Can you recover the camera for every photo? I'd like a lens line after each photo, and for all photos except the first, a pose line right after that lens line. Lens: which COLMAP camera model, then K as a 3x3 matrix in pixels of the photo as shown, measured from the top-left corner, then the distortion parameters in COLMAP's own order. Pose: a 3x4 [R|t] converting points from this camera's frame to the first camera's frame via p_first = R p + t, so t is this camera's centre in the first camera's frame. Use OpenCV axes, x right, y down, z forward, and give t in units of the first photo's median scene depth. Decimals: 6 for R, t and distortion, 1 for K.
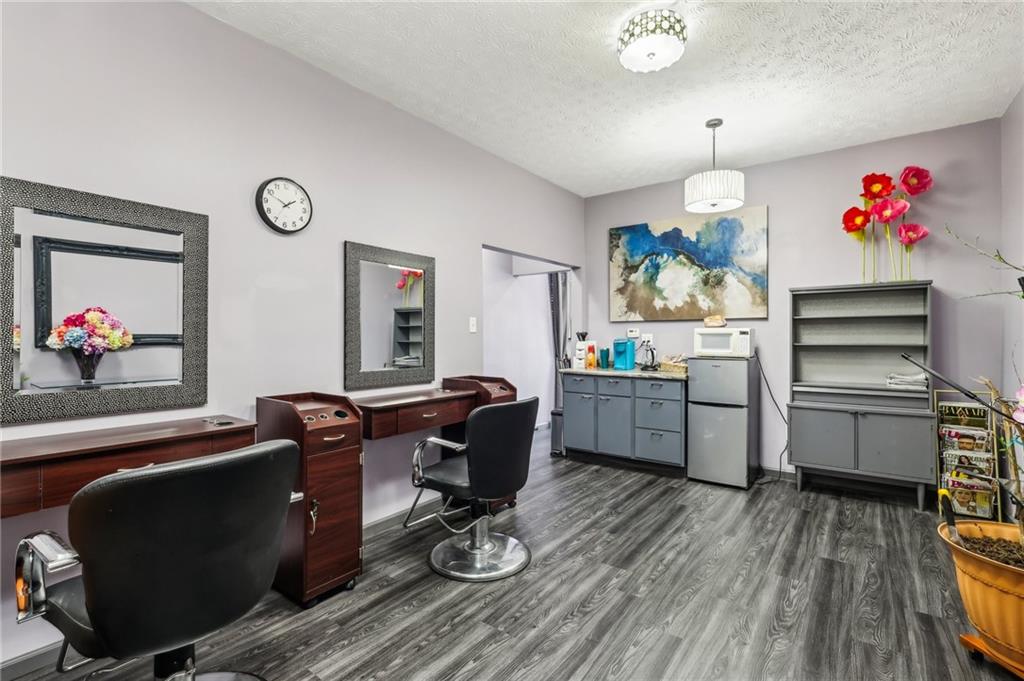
lens RADIAL K [[477.8, 0, 511.7], [0, 477.8, 337.0], [0, 0, 1]] dist [0.004580, -0.000260]
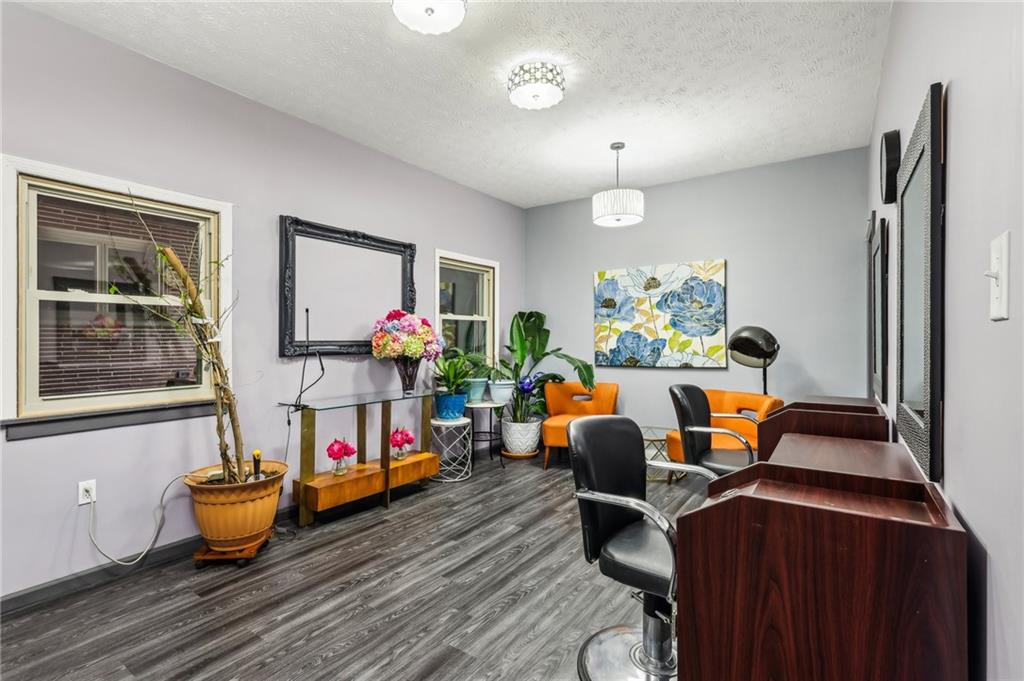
lens RADIAL K [[477.8, 0, 512.0], [0, 477.8, 338.0], [0, 0, 1]] dist [0.004580, -0.000260]
pose [[-0.999446, 0.001116, -0.033252, 0.164248], [0.000994, 0.999993, 0.003675, -0.003581], [0.033256, 0.003640, -0.999440, 1.769607]]
